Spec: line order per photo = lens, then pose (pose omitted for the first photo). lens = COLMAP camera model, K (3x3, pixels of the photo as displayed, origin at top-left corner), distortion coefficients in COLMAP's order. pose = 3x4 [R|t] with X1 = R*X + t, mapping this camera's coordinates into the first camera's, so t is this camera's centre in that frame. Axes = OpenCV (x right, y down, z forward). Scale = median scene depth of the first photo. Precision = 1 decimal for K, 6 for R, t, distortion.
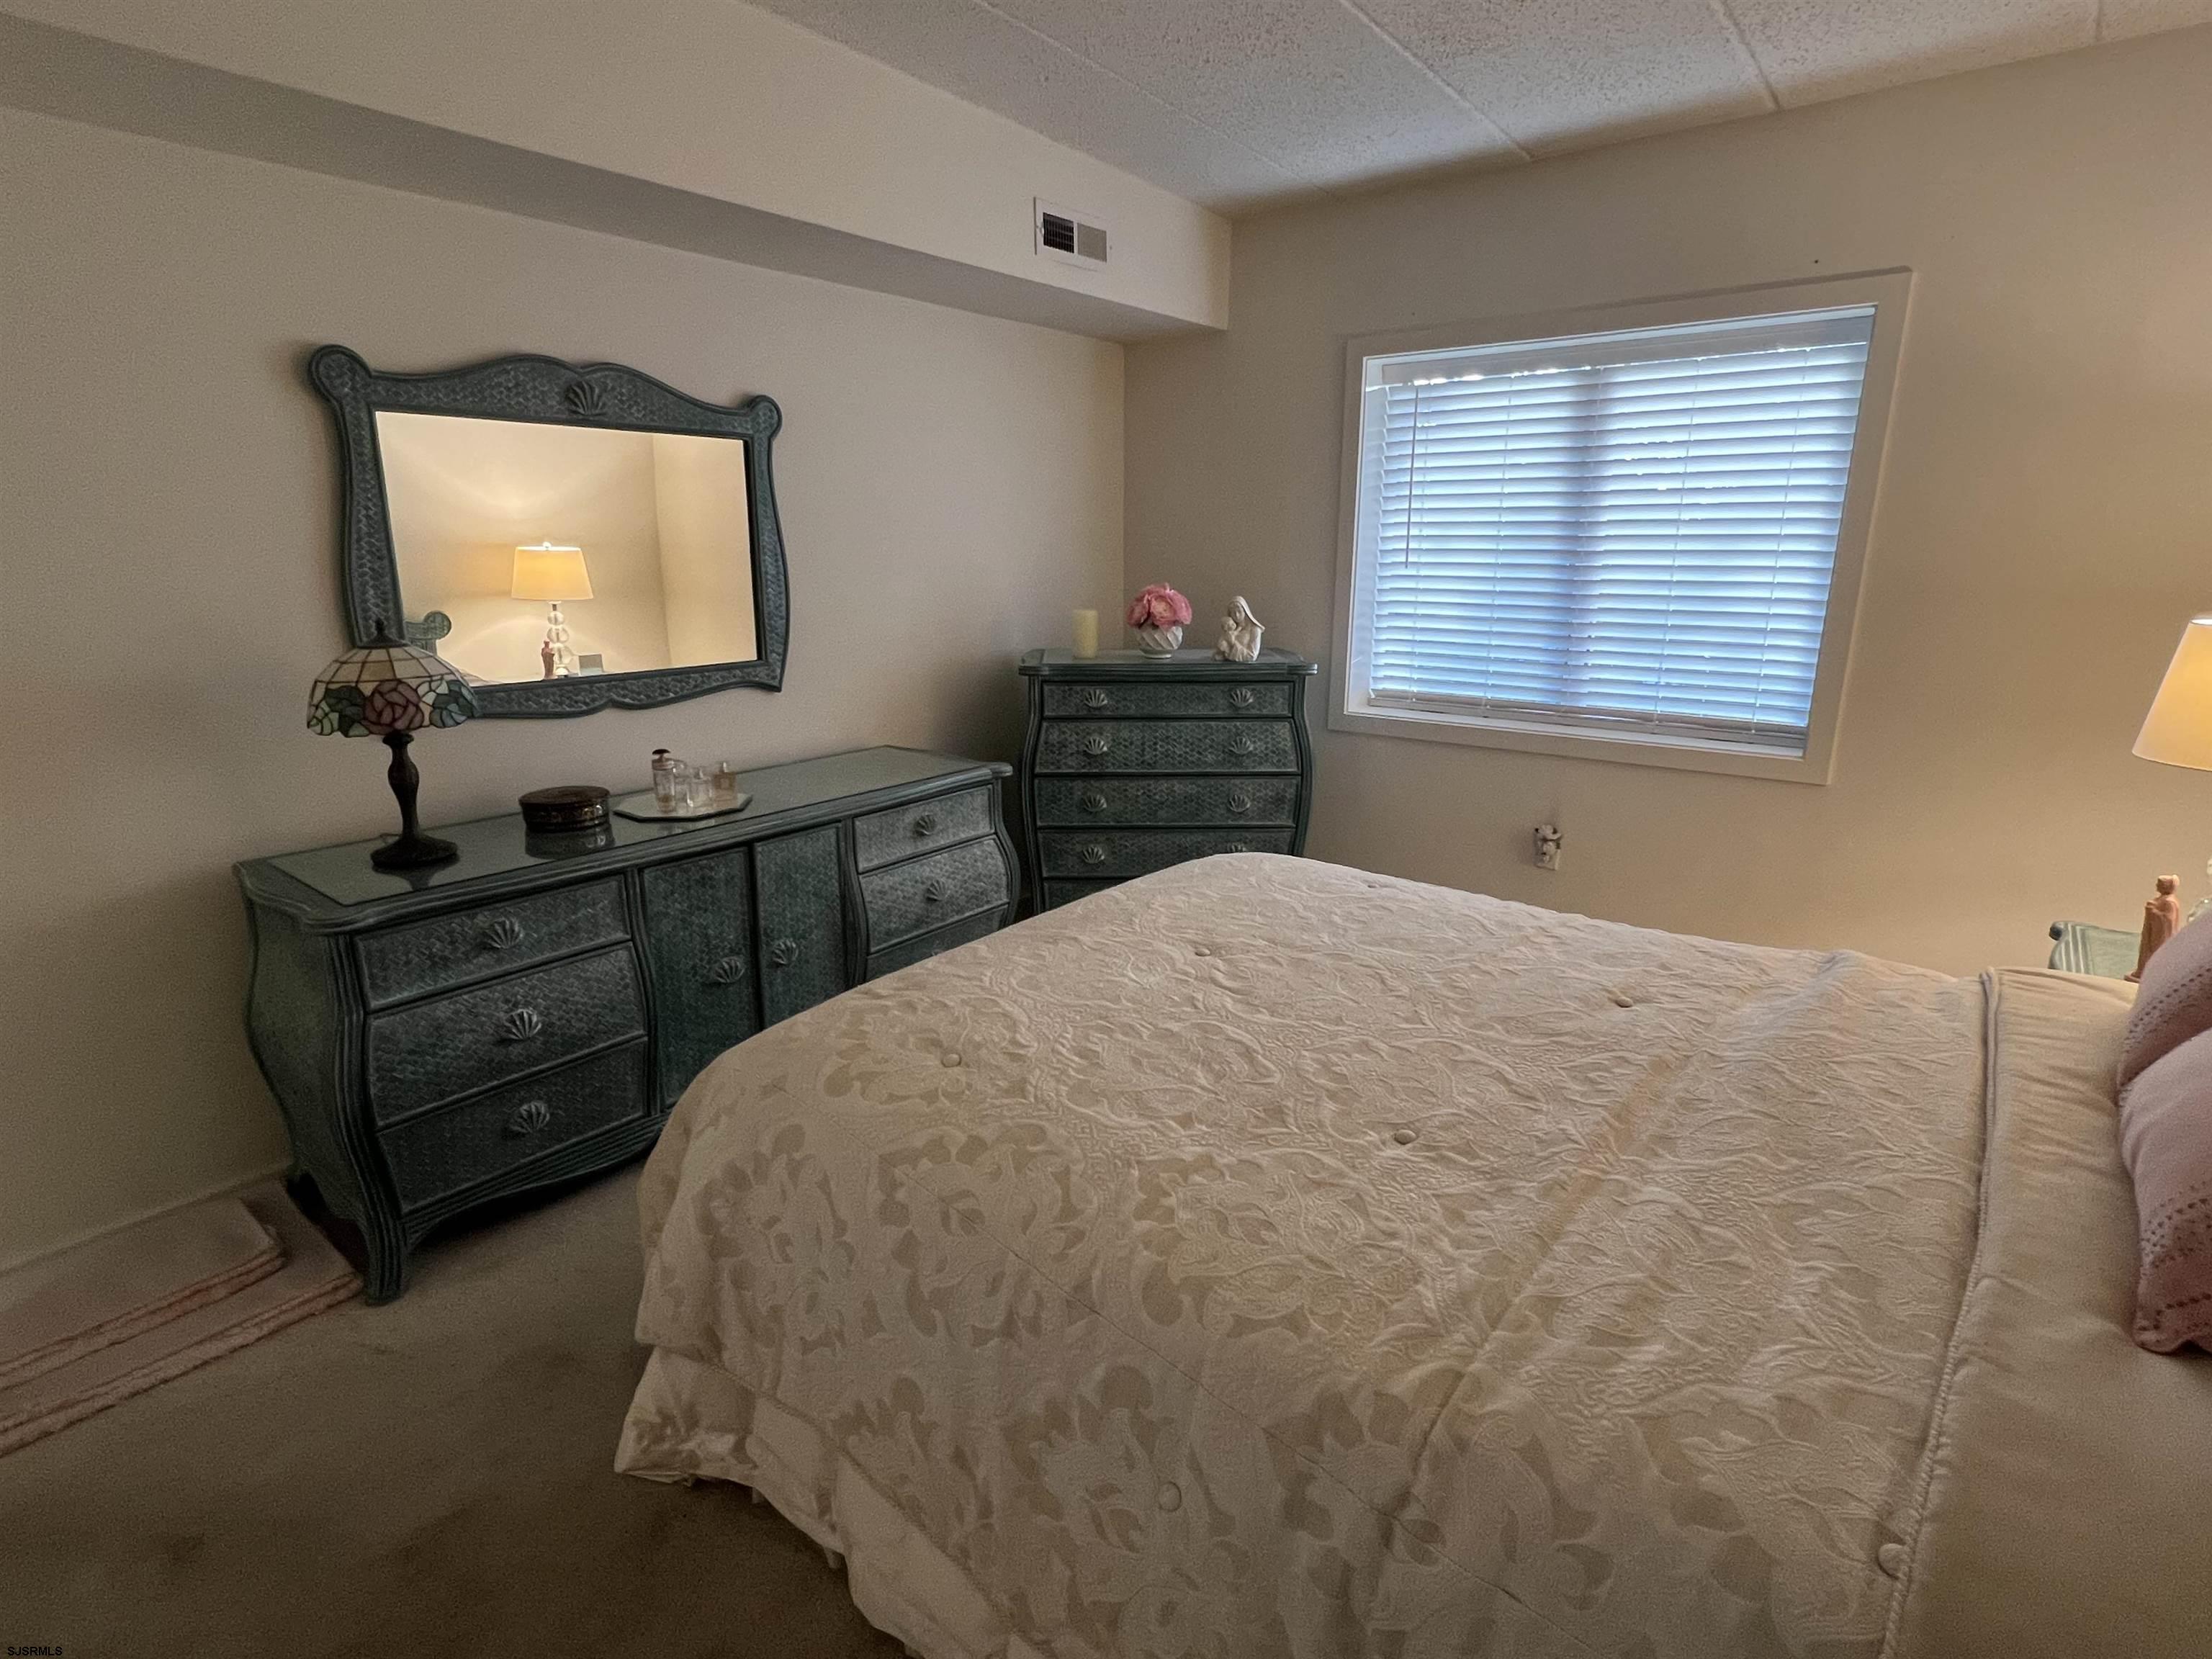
lens RADIAL K [[1105.1, 0, 1098.8], [0, 1105.1, 823.1], [0, 0, 1]] dist [-0.002076, -0.000310]
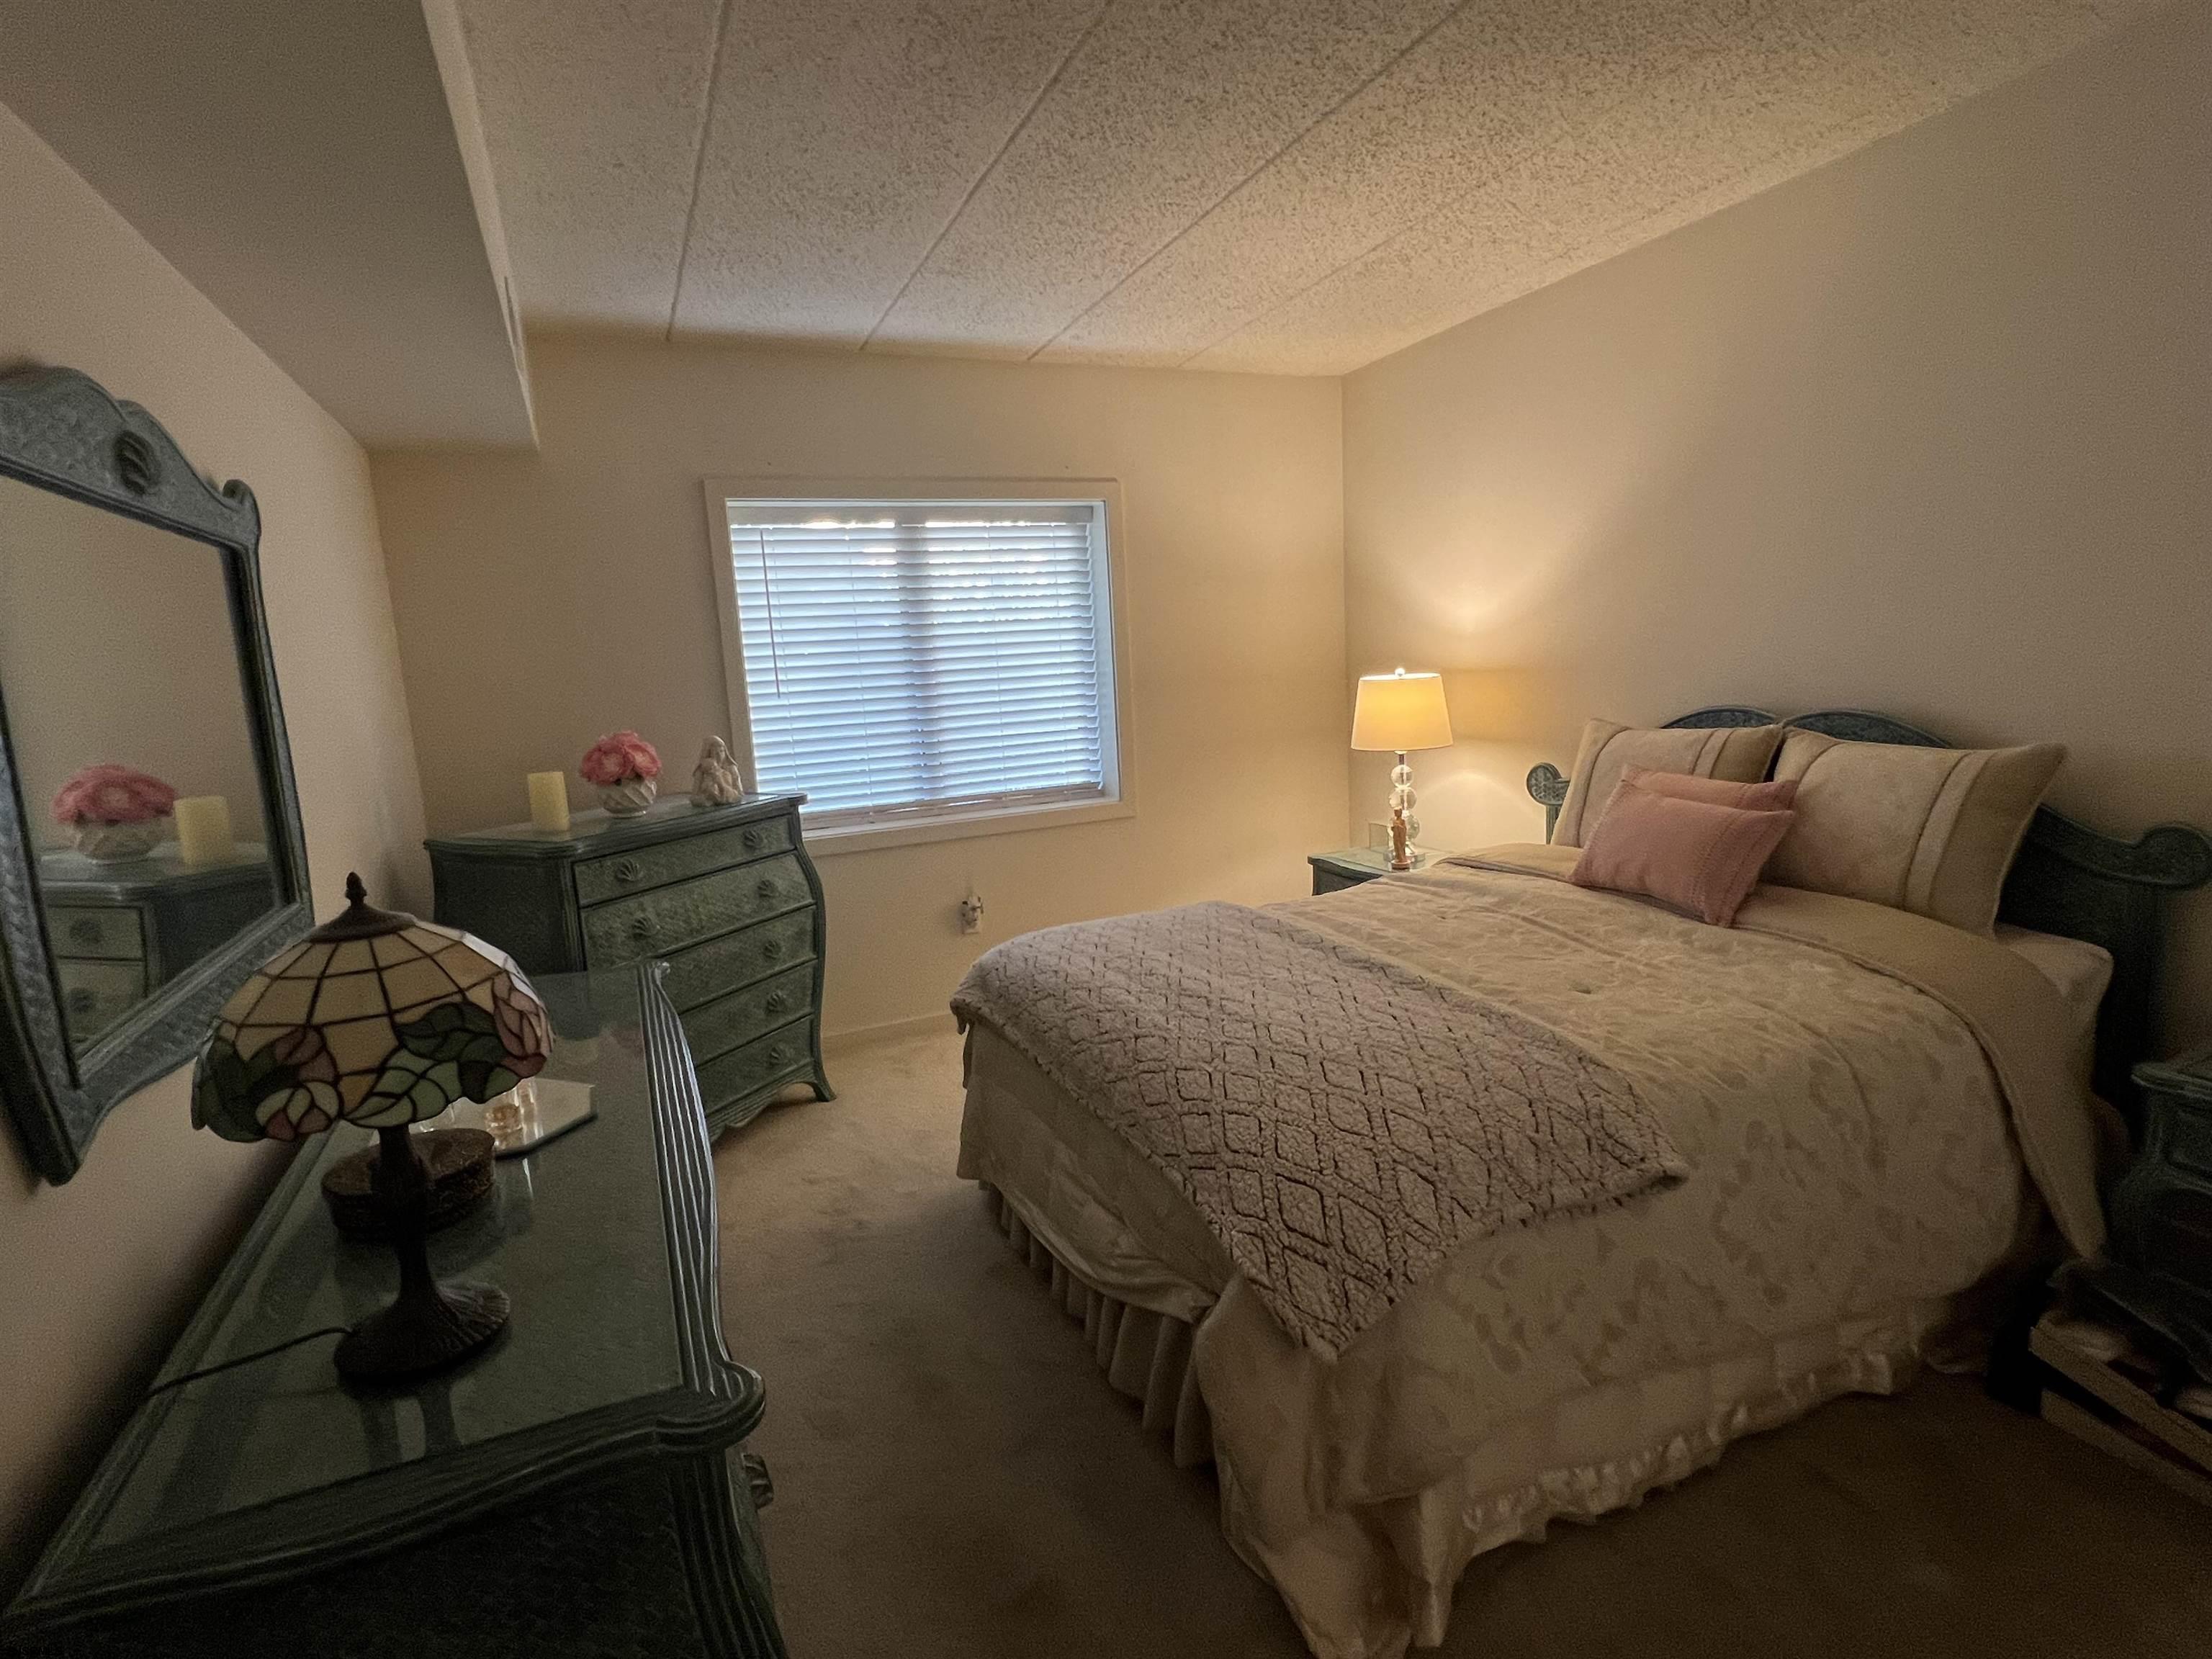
lens RADIAL K [[1105.1, 0, 1099.0], [0, 1105.1, 831.6], [0, 0, 1]] dist [-0.002076, -0.000310]
pose [[0.464394, -0.171635, 0.868838, -0.554309], [0.270826, 0.961567, 0.045197, -0.082094], [-0.843203, 0.214315, 0.493029, 0.283271]]
